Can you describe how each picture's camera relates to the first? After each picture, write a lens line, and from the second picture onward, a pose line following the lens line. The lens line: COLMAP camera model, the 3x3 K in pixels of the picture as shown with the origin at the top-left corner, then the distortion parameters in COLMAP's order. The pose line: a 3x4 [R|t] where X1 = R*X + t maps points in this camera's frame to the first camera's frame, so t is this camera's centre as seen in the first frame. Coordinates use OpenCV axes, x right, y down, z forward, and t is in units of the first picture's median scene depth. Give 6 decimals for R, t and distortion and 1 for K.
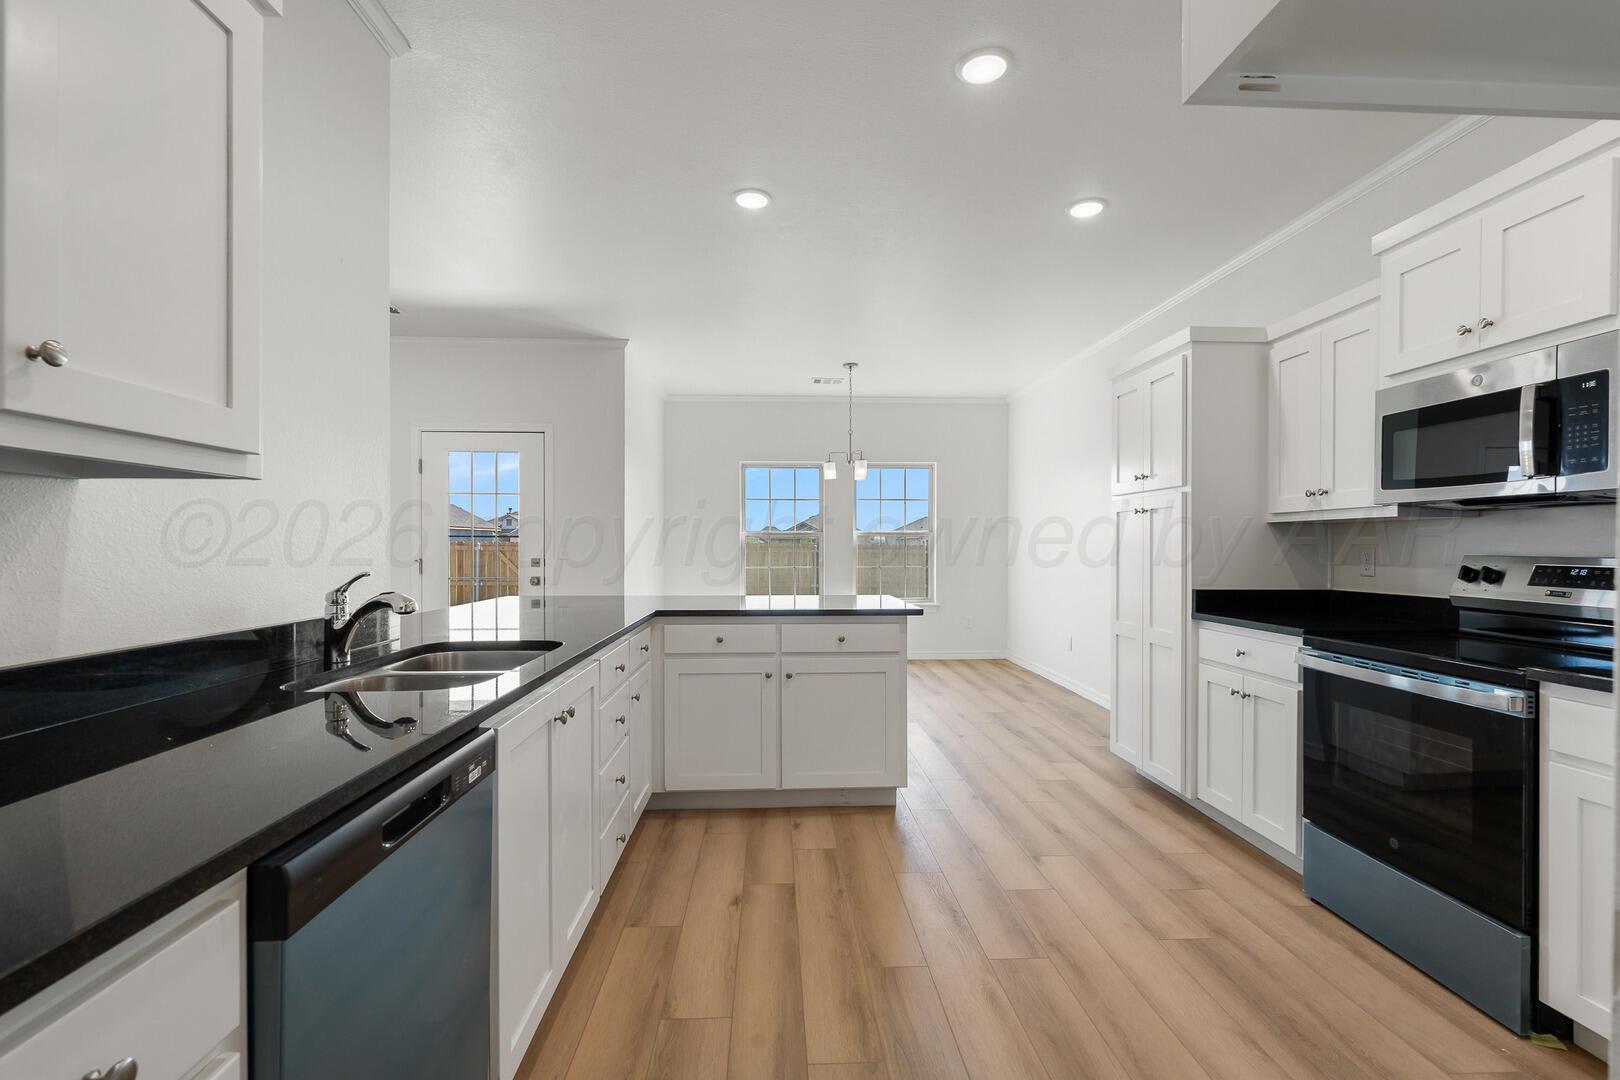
lens RADIAL K [[733.9, 0, 806.7], [0, 733.9, 543.9], [0, 0, 1]] dist [-0.004565, 0.000153]
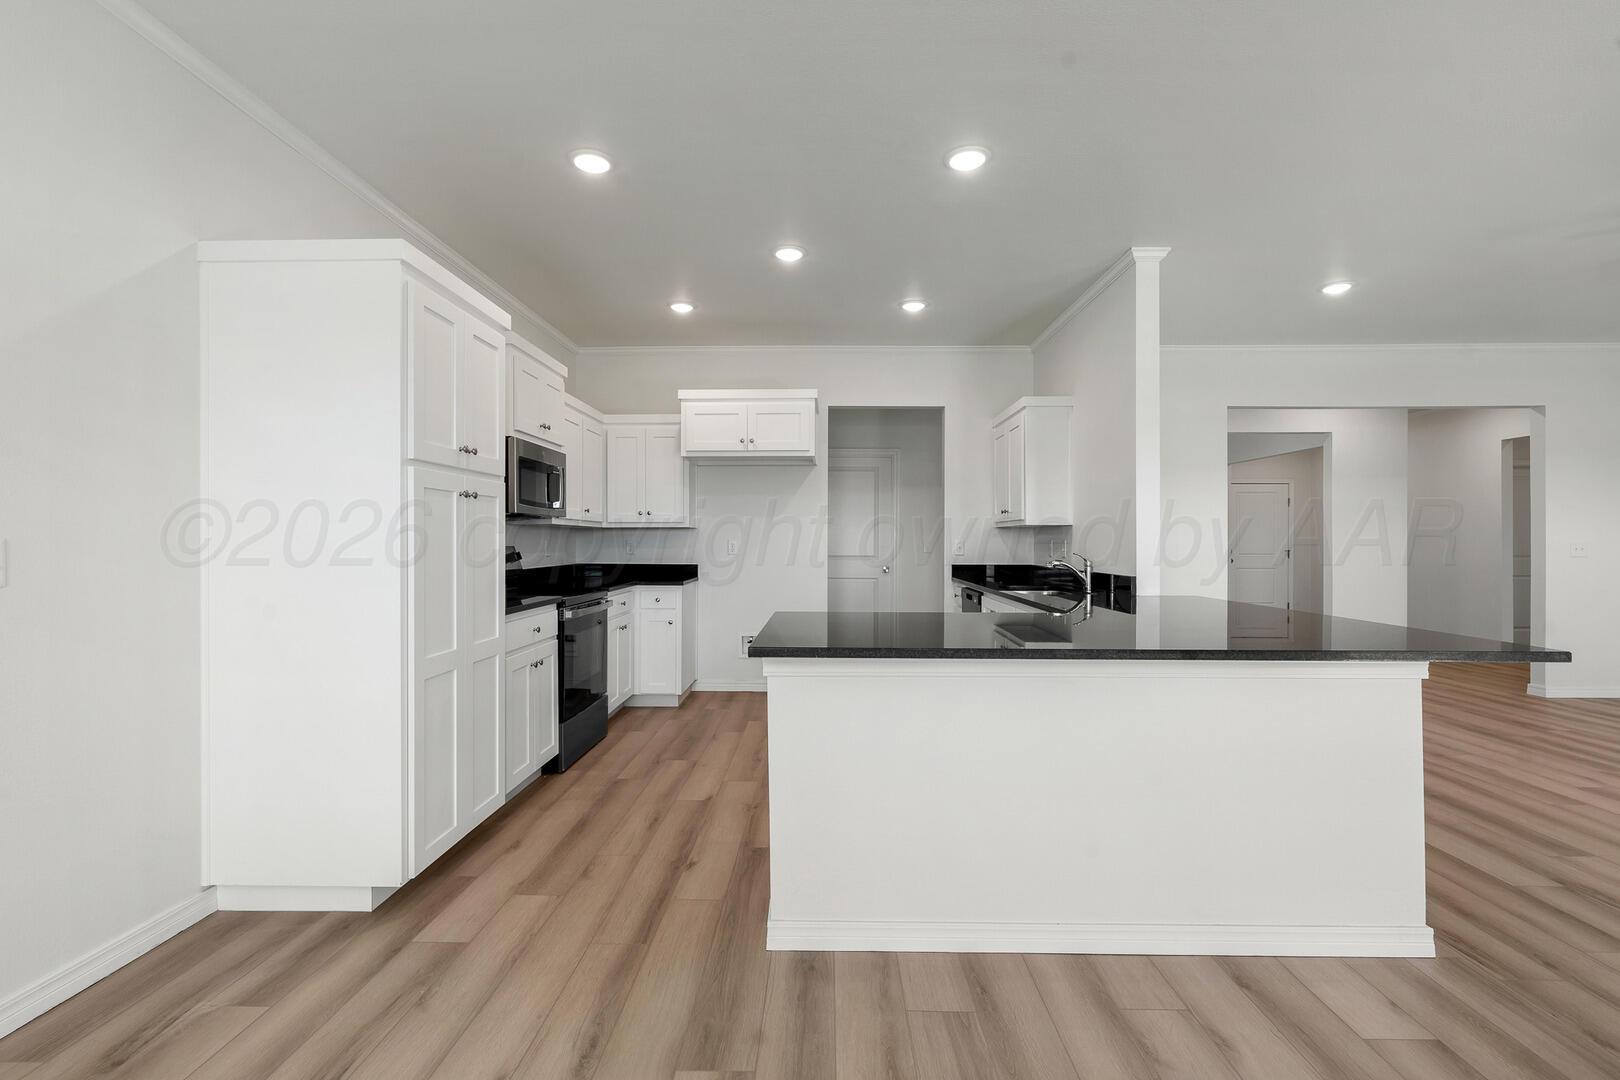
lens RADIAL K [[733.9, 0, 806.7], [0, 733.9, 543.9], [0, 0, 1]] dist [-0.004565, 0.000153]
pose [[-0.996484, 0.001179, 0.083780, 0.050298], [0.002244, 0.999918, 0.012615, -0.005420], [-0.083758, 0.012759, -0.996404, 2.156971]]
